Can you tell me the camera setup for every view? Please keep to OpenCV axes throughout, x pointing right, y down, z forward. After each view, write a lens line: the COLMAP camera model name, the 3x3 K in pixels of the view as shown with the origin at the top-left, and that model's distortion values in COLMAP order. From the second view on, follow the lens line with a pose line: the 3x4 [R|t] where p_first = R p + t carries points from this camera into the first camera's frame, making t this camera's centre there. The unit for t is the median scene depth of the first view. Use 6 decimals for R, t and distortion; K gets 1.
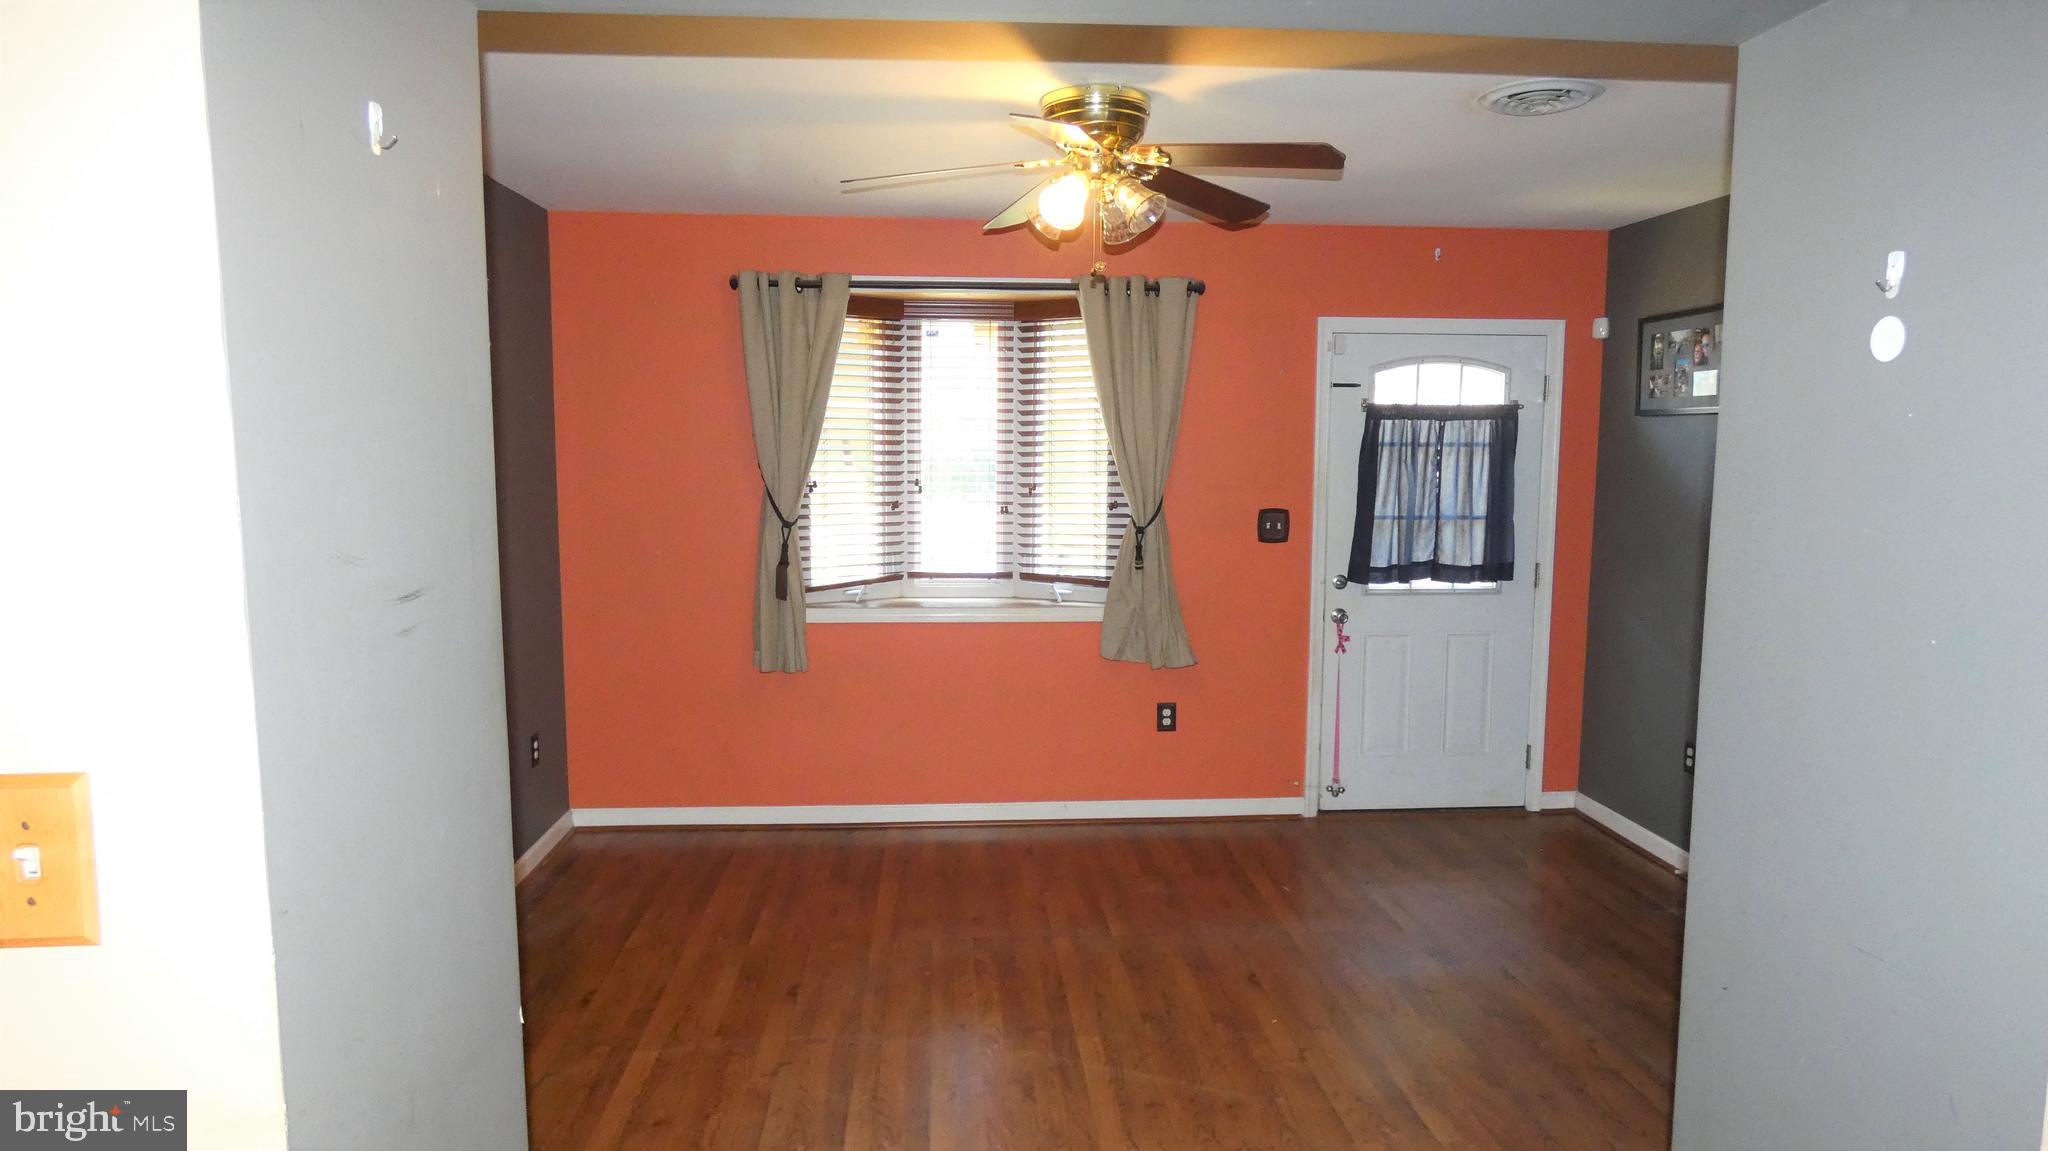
lens RADIAL K [[1228.7, 0, 1030.0], [0, 1228.7, 557.4], [0, 0, 1]] dist [-0.005249, 0.007651]
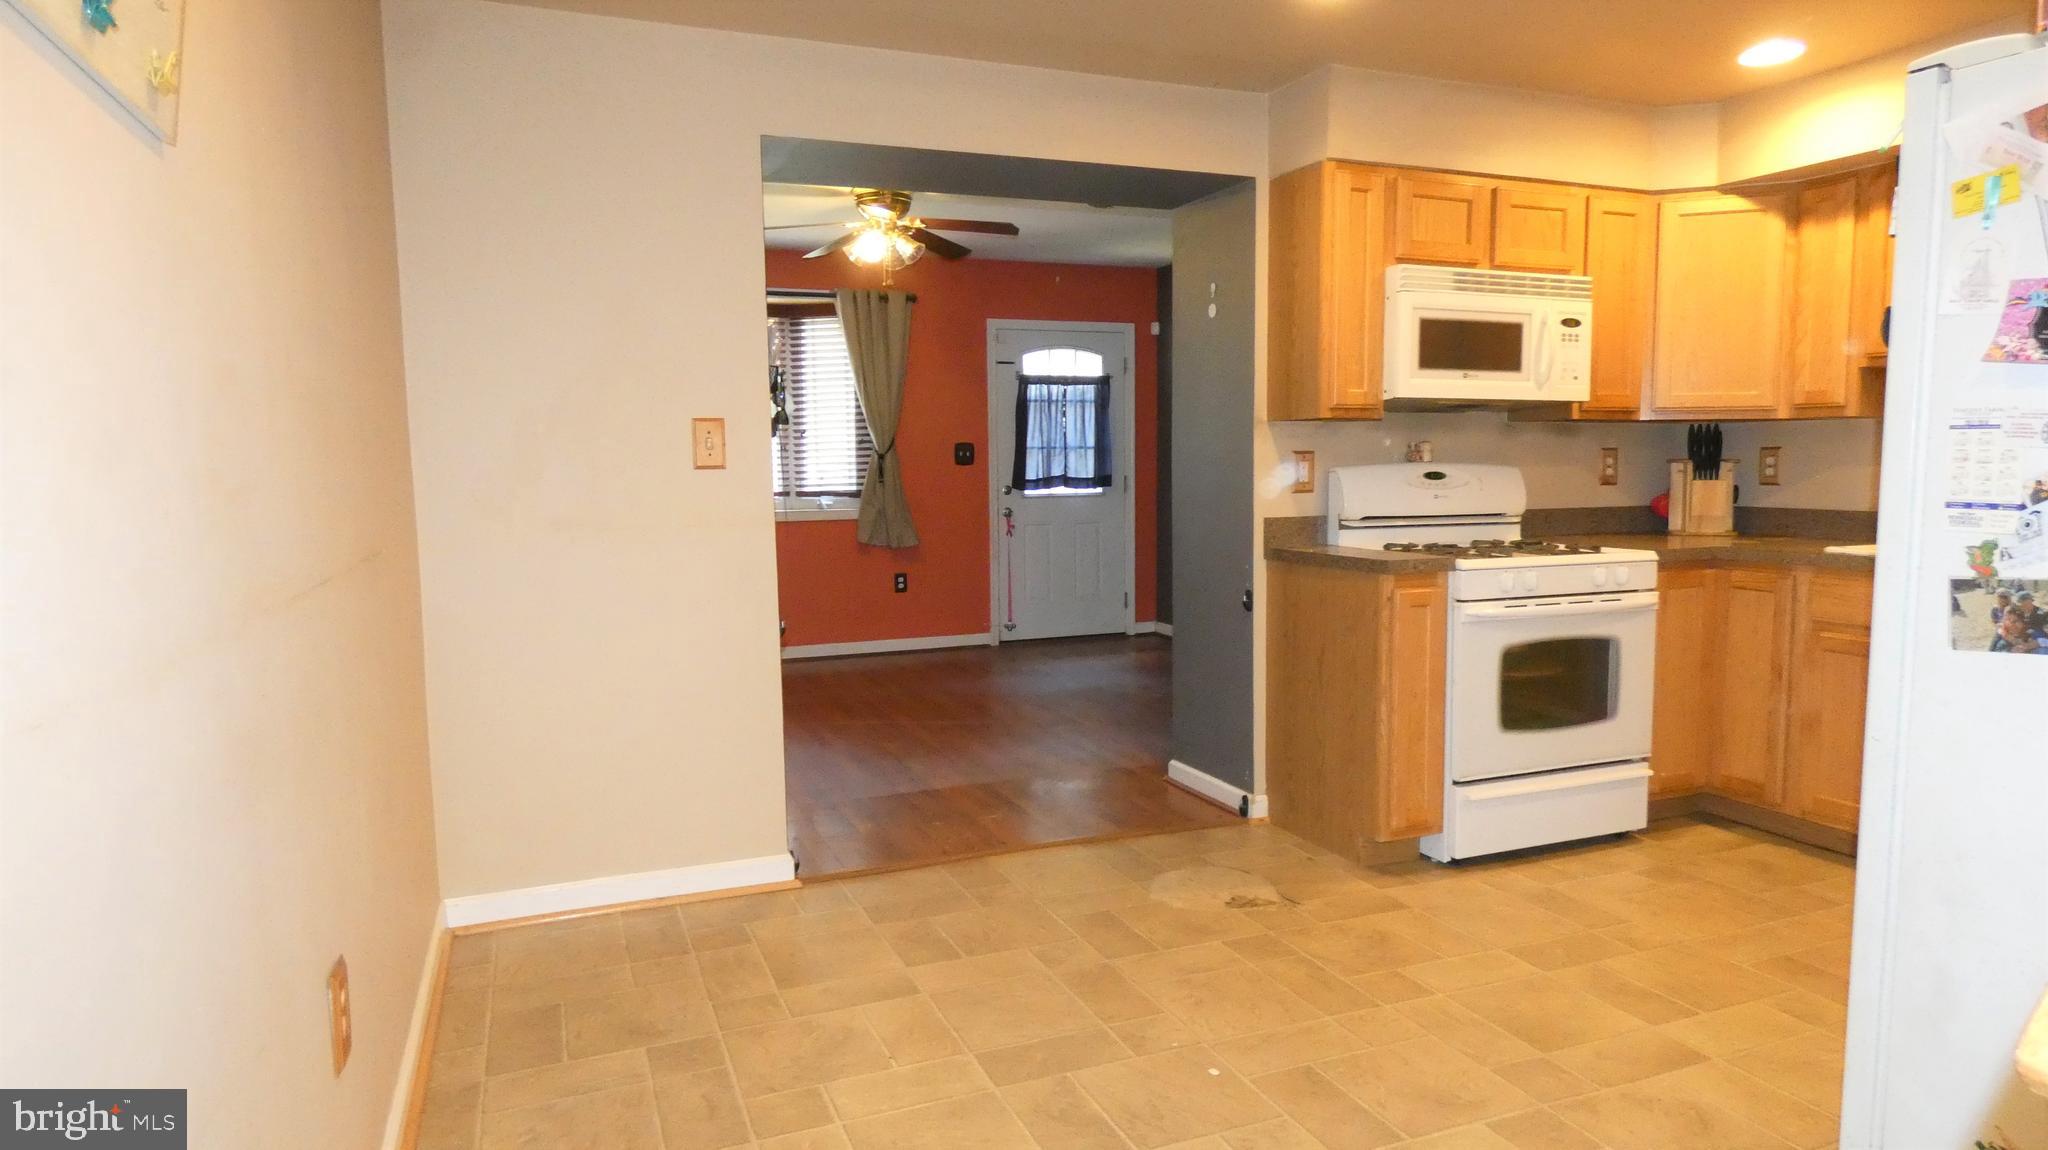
lens RADIAL K [[1228.7, 0, 1018.7], [0, 1228.7, 558.4], [0, 0, 1]] dist [-0.005249, 0.007651]
pose [[0.955832, -0.041651, 0.290948, -0.187708], [0.046238, 0.998891, -0.008903, 0.120831], [-0.290254, 0.021963, 0.956697, -0.482084]]
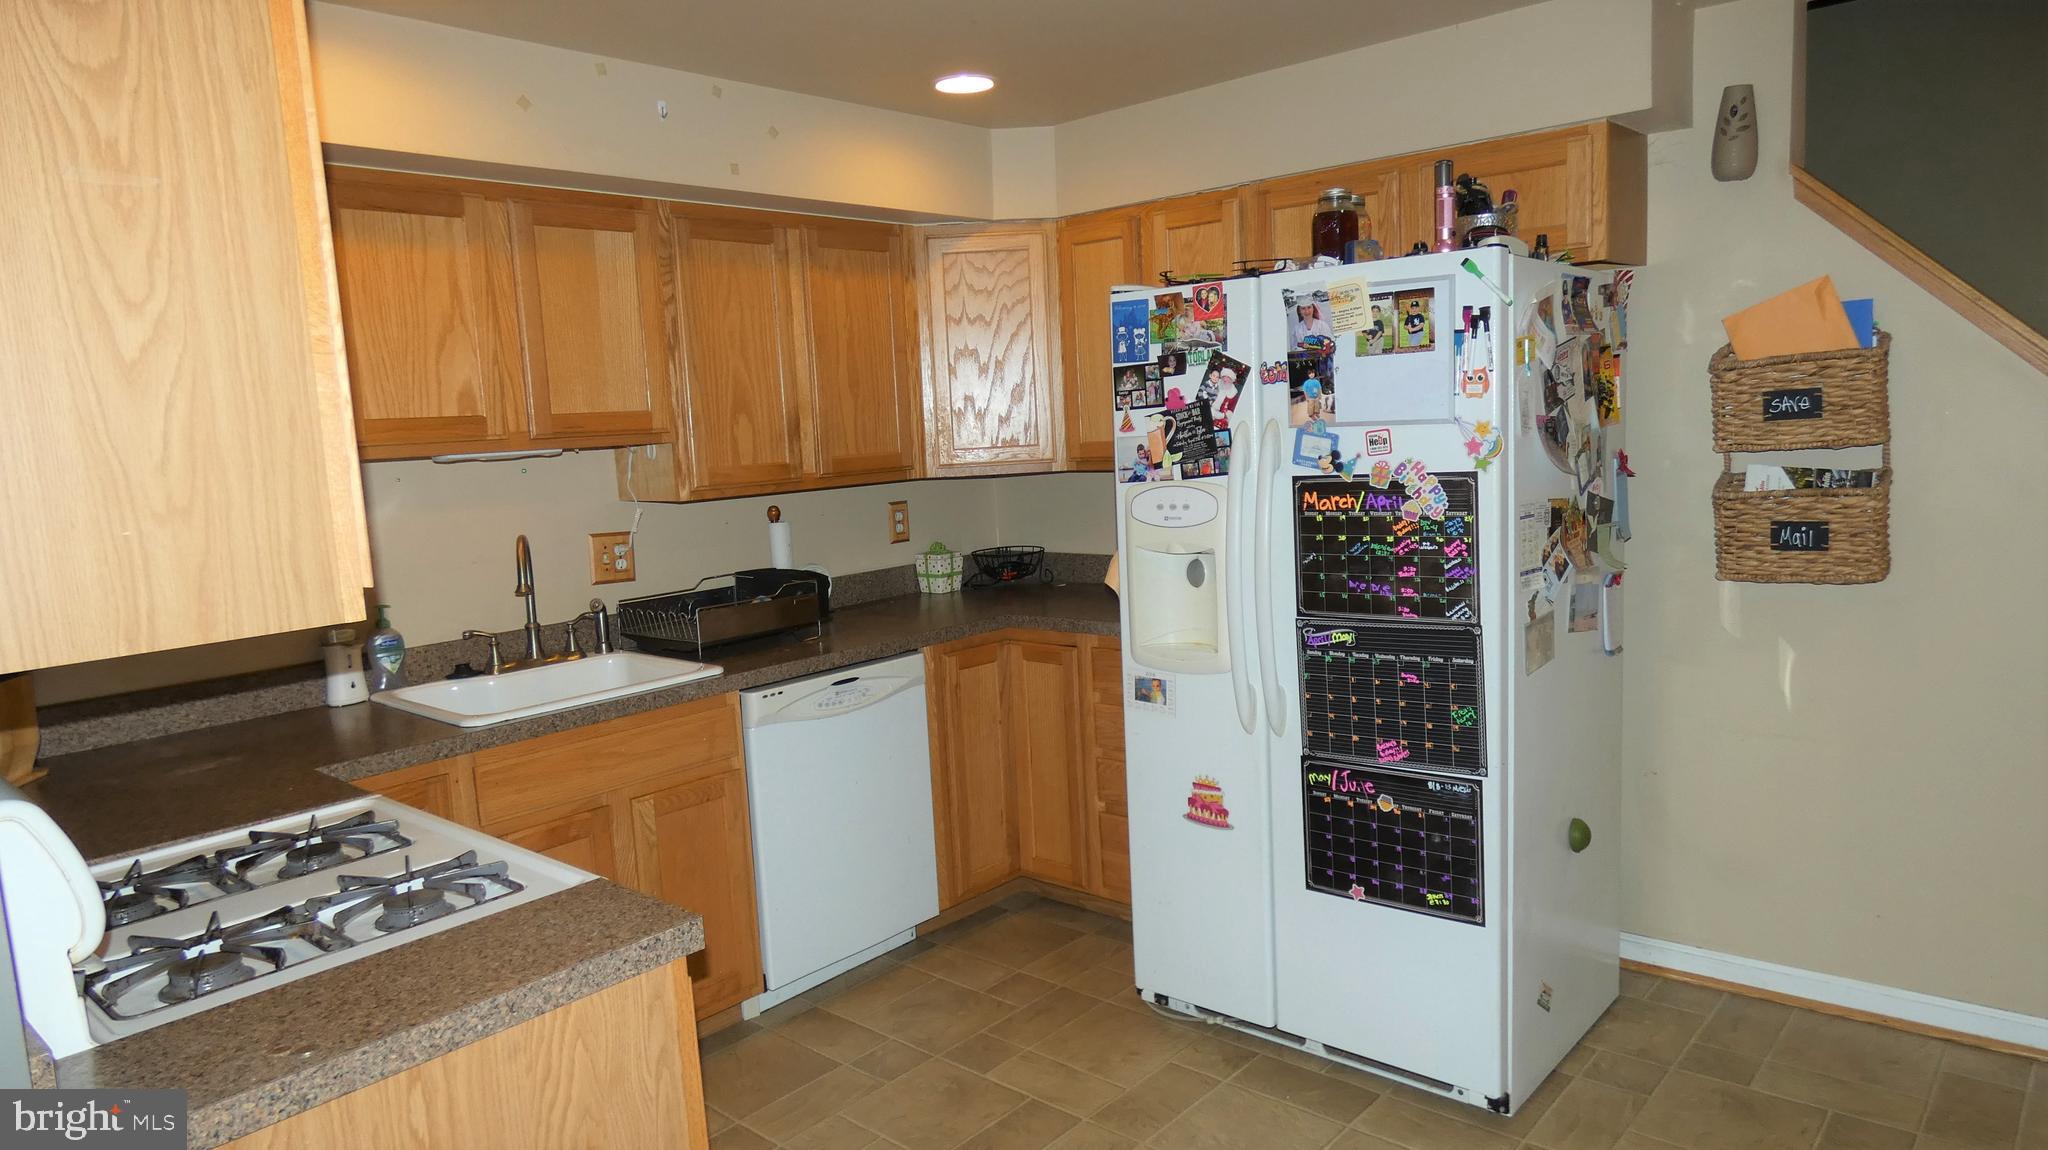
lens RADIAL K [[1283.9, 0, 1034.2], [0, 1283.9, 574.1], [0, 0, 1]] dist [0.015571, -0.009459]
pose [[-0.696527, -0.062763, 0.714781, -0.060193], [0.113737, 0.973915, 0.196350, -0.002839], [-0.708459, 0.218060, -0.671219, 0.232335]]
